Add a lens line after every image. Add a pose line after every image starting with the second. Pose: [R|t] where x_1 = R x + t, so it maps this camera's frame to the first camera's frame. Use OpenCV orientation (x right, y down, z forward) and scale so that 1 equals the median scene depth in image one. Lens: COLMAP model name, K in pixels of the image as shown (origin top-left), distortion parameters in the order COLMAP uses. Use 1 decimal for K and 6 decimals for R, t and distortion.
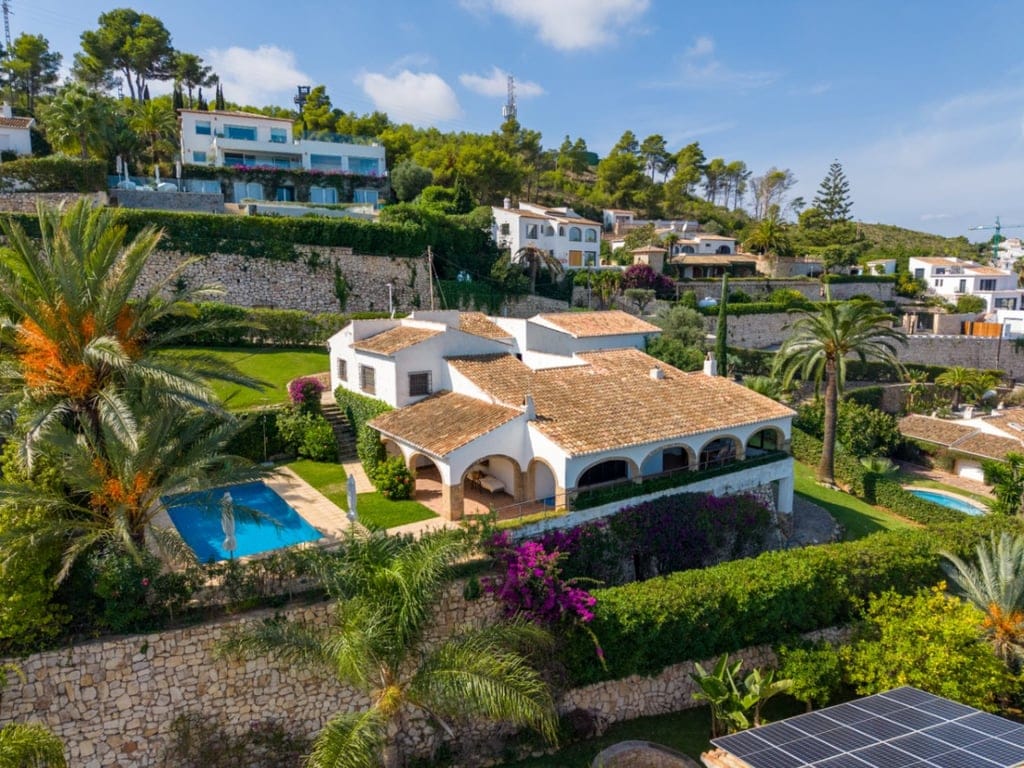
lens RADIAL K [[684.2, 0, 512.0], [0, 684.2, 384.0], [0, 0, 1]] dist [0.001023, -0.001693]
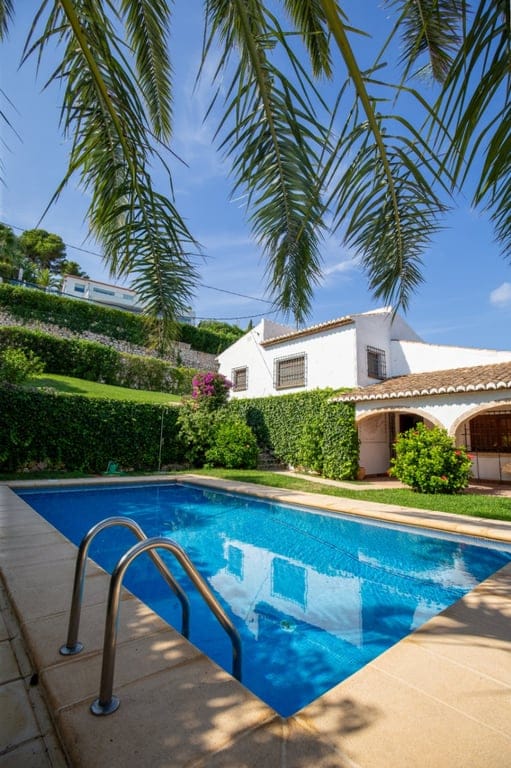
lens RADIAL K [[363.8, 0, 254.3], [0, 363.8, 383.6], [0, 0, 1]] dist [-0.040090, 0.006840]
pose [[0.993956, 0.042775, 0.101103, -0.181405], [-0.009696, 0.951573, -0.307269, 0.086940], [-0.109350, 0.304431, 0.946237, 0.352915]]
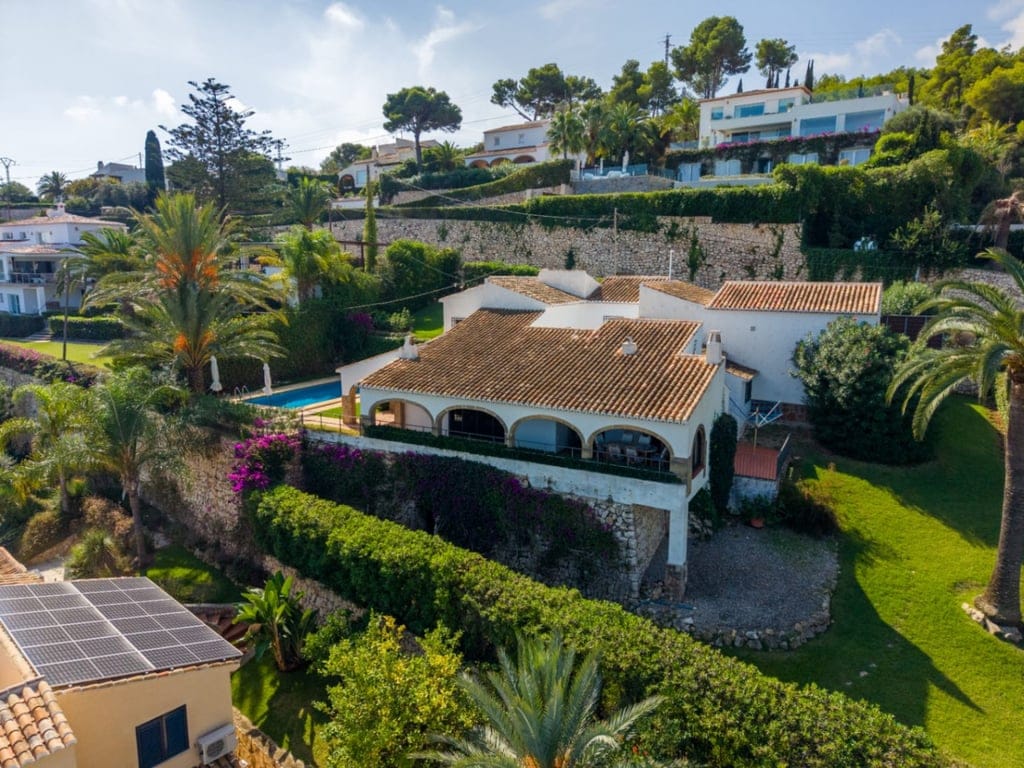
lens RADIAL K [[676.8, 0, 527.2], [0, 676.8, 382.3], [0, 0, 1]] dist [0.032603, -0.028750]
pose [[0.478974, 0.153087, -0.864377, 0.528023], [-0.137474, 0.985608, 0.098380, -0.023155], [0.866997, 0.071708, 0.493126, 0.305194]]
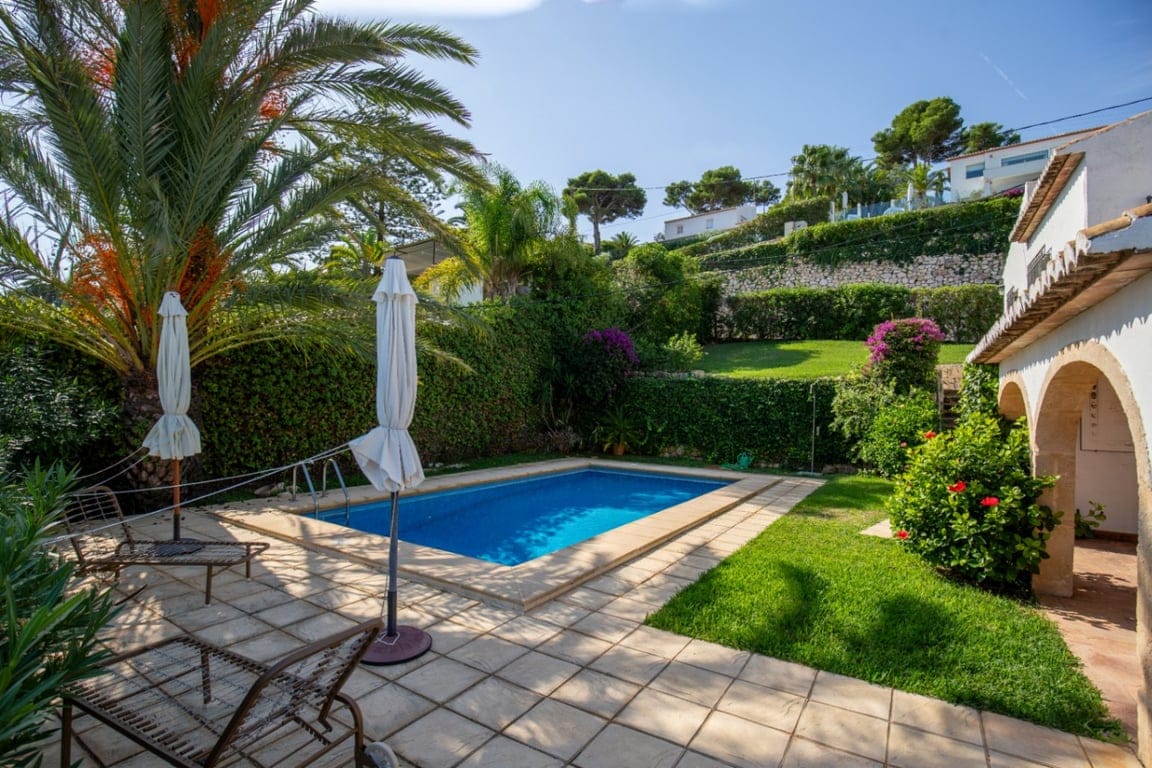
lens RADIAL K [[541.1, 0, 590.2], [0, 541.1, 389.5], [0, 0, 1]] dist [-0.003396, -0.000040]
pose [[0.423670, -0.006881, -0.905791, -0.027249], [-0.162745, 0.983121, -0.083590, 0.069398], [0.891077, 0.182827, 0.415399, 0.392574]]
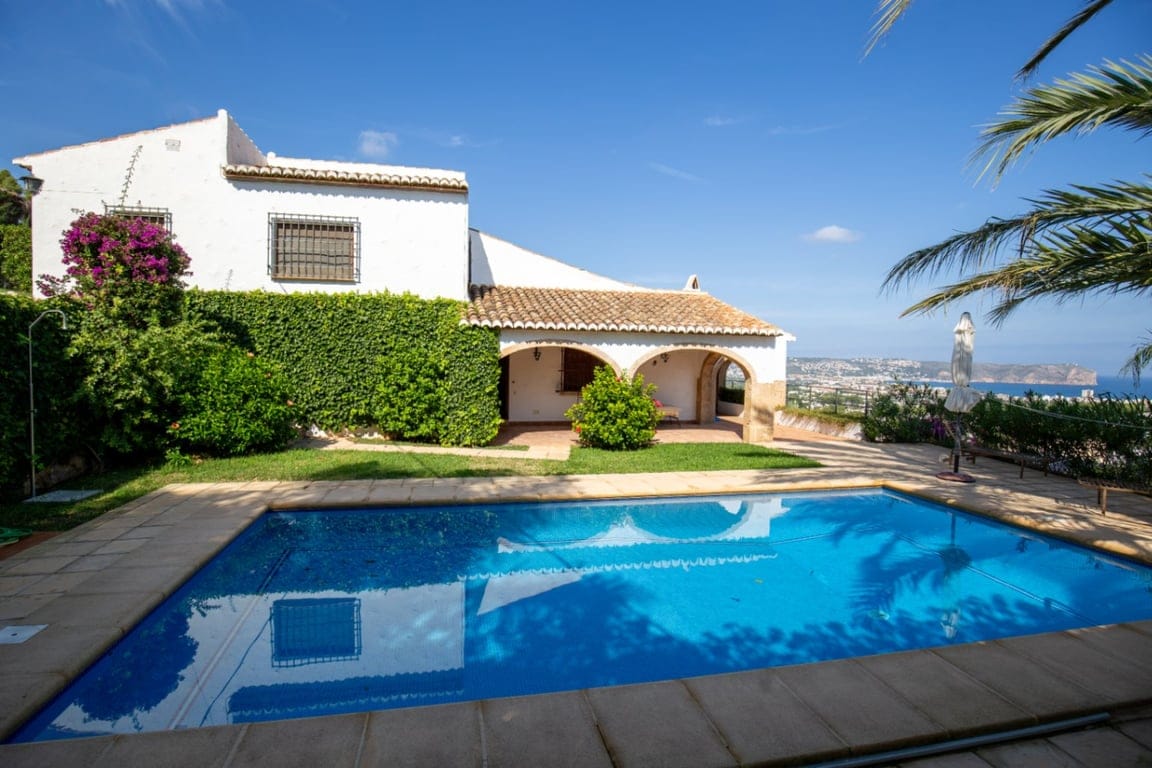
lens RADIAL K [[567.0, 0, 558.4], [0, 567.0, 381.7], [0, 0, 1]] dist [-0.037066, 0.010637]
pose [[0.381071, -0.025210, 0.924202, -0.289265], [0.123589, 0.992046, -0.023897, 0.061305], [-0.916248, 0.123327, 0.381156, 0.443666]]
